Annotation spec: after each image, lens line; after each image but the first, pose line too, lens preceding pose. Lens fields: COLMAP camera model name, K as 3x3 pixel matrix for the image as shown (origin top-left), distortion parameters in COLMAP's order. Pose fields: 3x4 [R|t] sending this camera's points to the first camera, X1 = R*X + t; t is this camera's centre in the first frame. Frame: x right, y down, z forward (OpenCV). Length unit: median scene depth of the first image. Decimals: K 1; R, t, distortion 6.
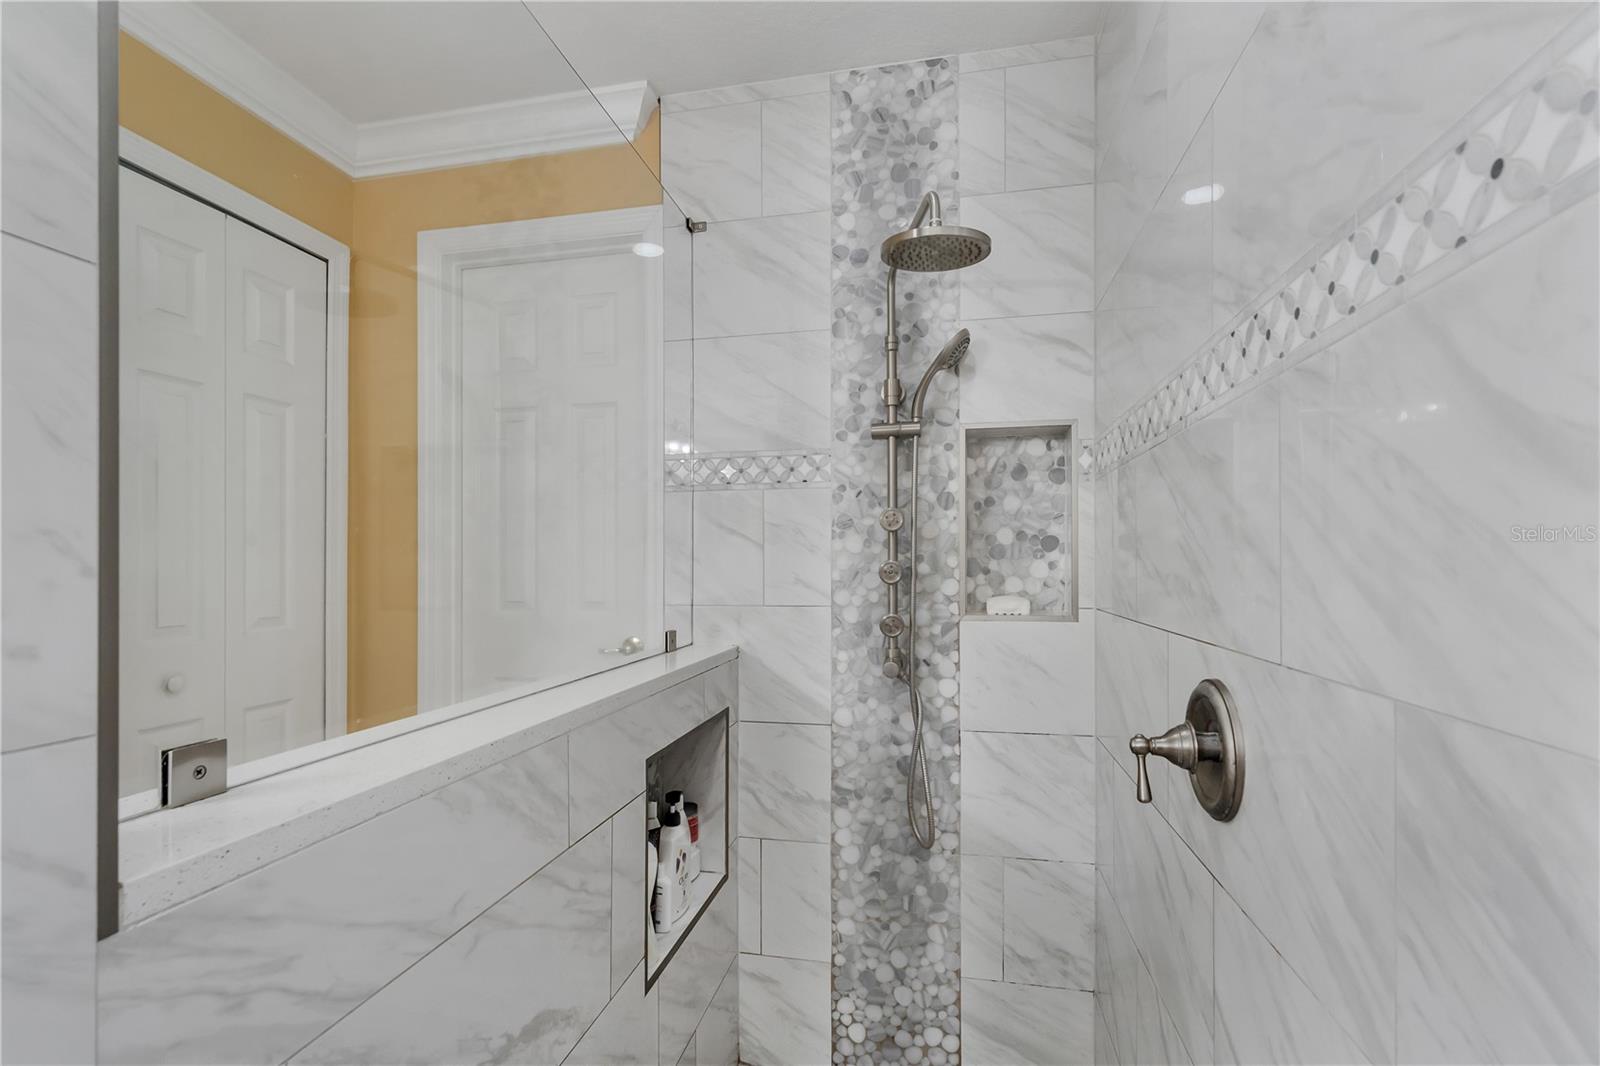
lens RADIAL K [[737.2, 0, 798.6], [0, 737.2, 565.7], [0, 0, 1]] dist [-0.000788, -0.000106]
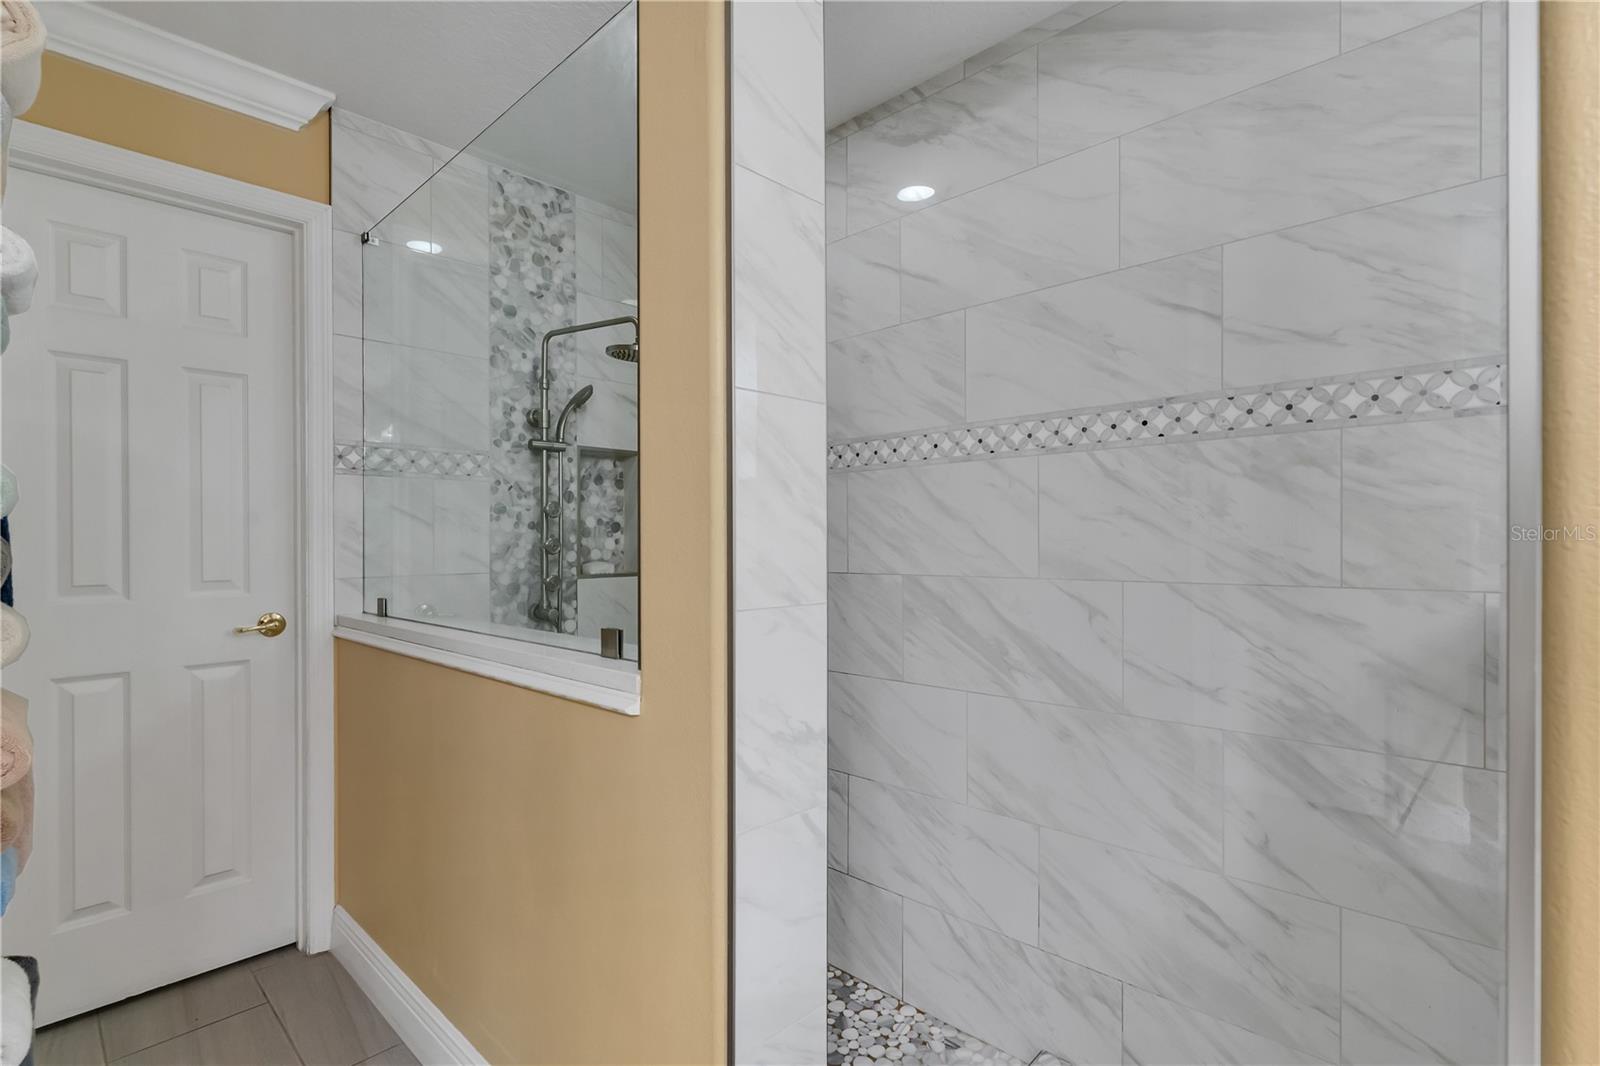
lens RADIAL K [[749.1, 0, 798.4], [0, 749.1, 543.1], [0, 0, 1]] dist [-0.000345, -0.000053]
pose [[0.528607, -0.002116, 0.848864, -0.794485], [0.007342, 0.999971, -0.002079, 0.008987], [-0.848835, 0.007331, 0.528607, -0.158952]]
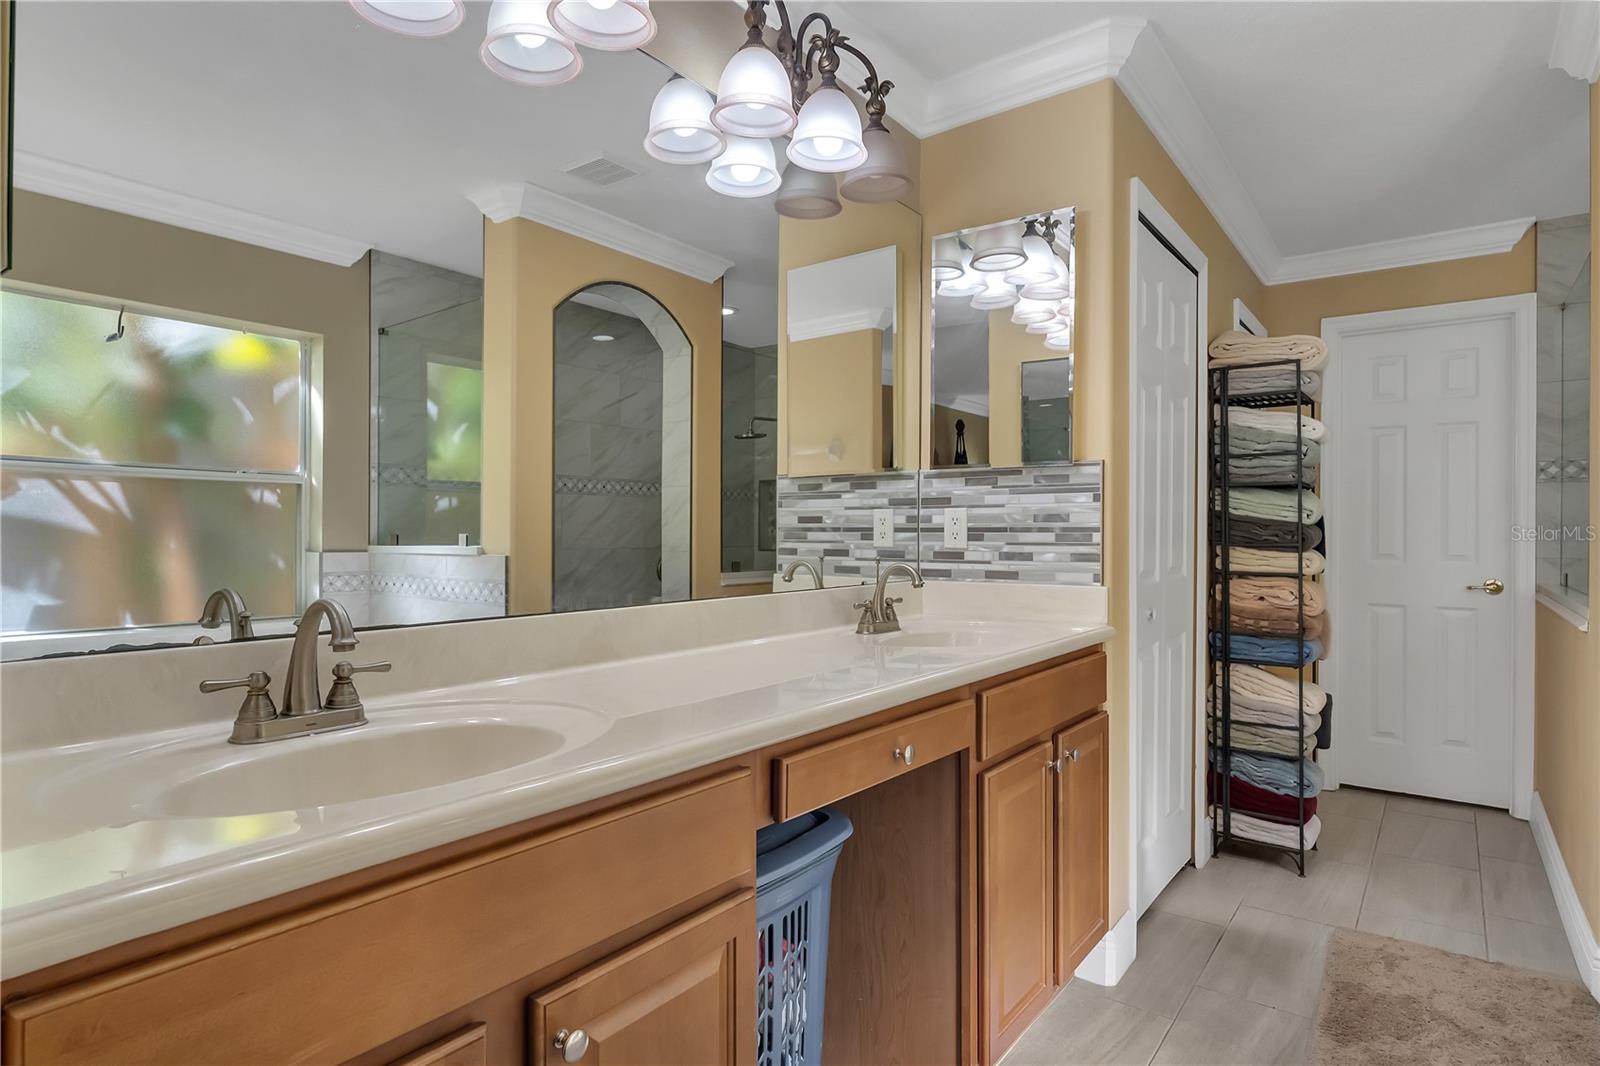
lens RADIAL K [[866.2, 0, 800.0], [0, 866.2, 533.0], [0, 0, 1]] dist [-0.000359, -0.000618]
pose [[0.903016, 0.008694, -0.429519, -0.824191], [-0.008913, 0.999959, 0.001503, 0.014011], [0.429514, 0.002471, 0.903057, -1.307428]]
